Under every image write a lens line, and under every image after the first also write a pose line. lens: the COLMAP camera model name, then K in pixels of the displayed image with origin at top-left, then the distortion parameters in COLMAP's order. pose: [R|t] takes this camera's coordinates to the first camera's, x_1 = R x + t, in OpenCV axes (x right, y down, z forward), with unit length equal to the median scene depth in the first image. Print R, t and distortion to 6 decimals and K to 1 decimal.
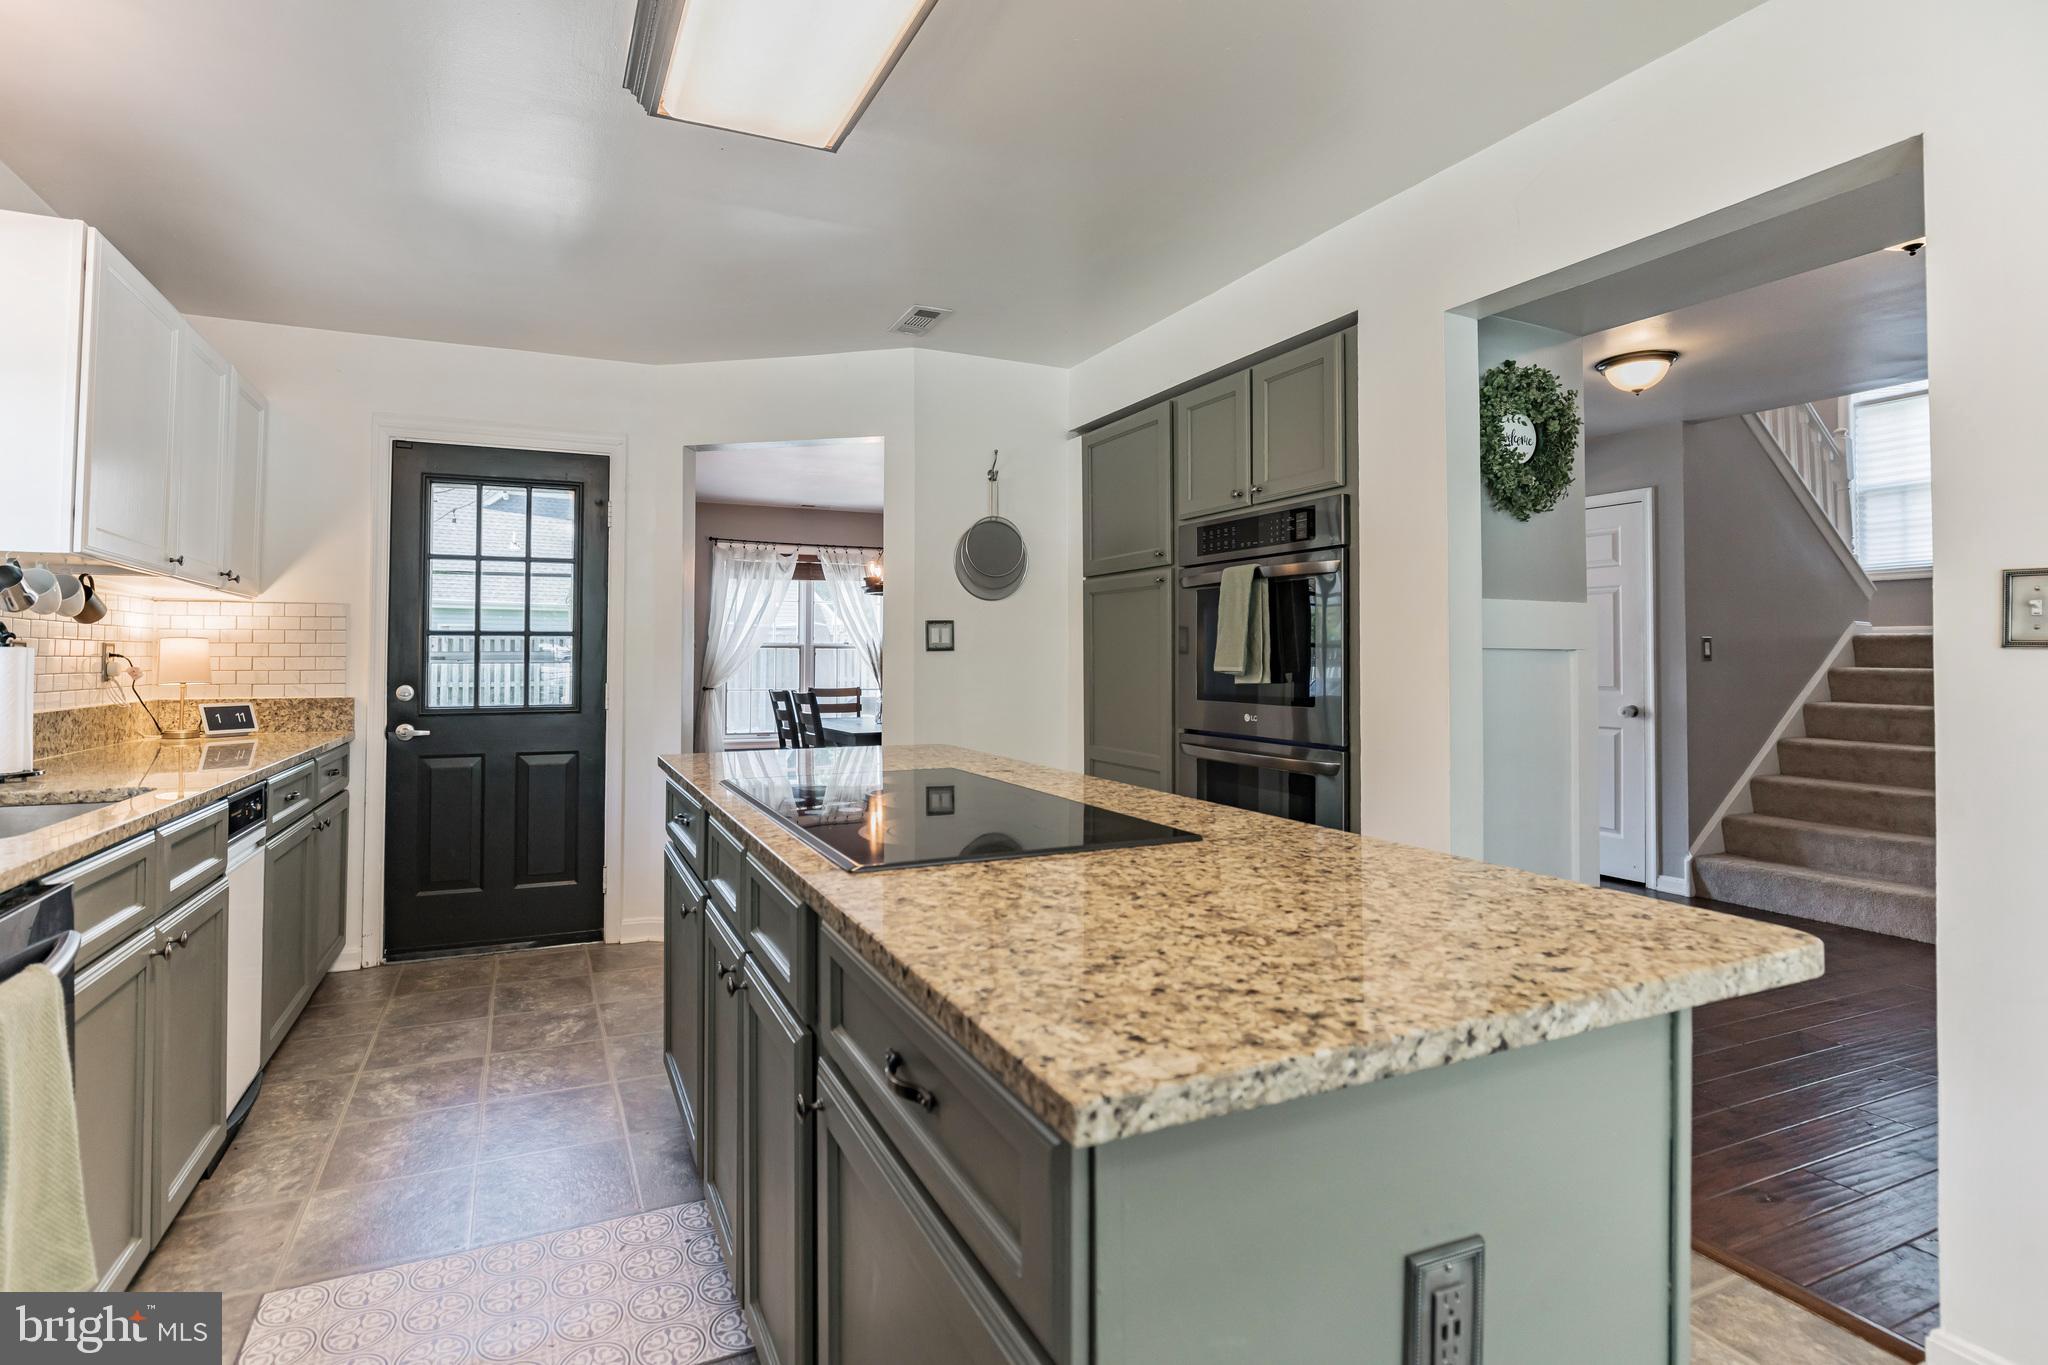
lens RADIAL K [[927.3, 0, 1012.1], [0, 927.3, 616.2], [0, 0, 1]] dist [-0.011881, 0.001512]
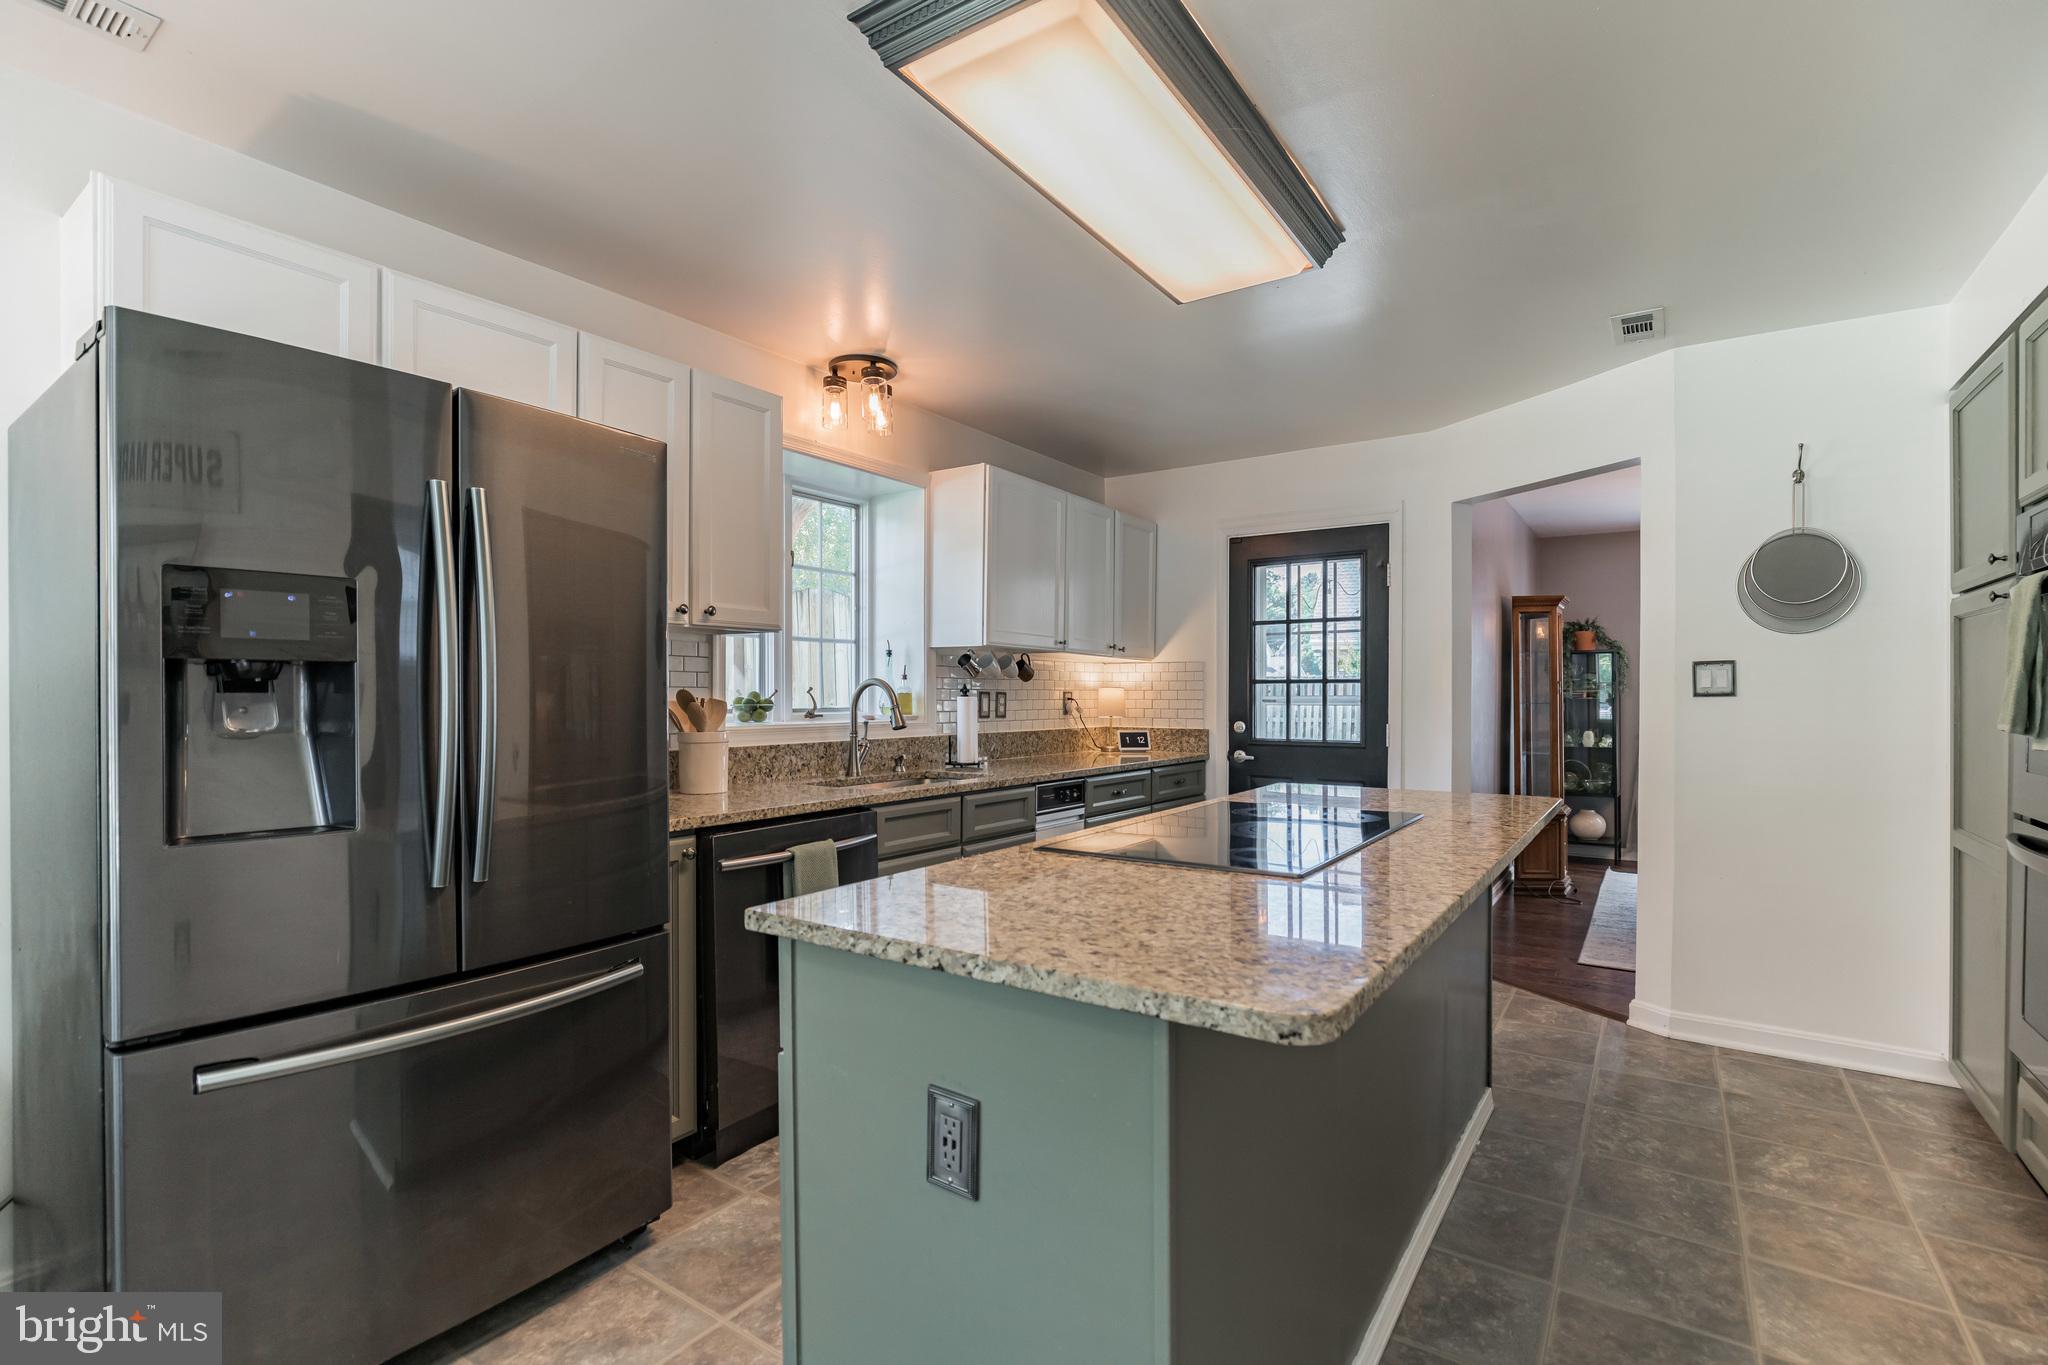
lens RADIAL K [[927.3, 0, 1091.8], [0, 927.3, 689.9], [0, 0, 1]] dist [-0.011881, 0.001512]
pose [[0.579652, -0.002231, -0.814861, 0.314989], [0.032800, 0.999250, 0.020596, -0.005337], [0.814203, -0.038666, 0.579291, 0.049604]]
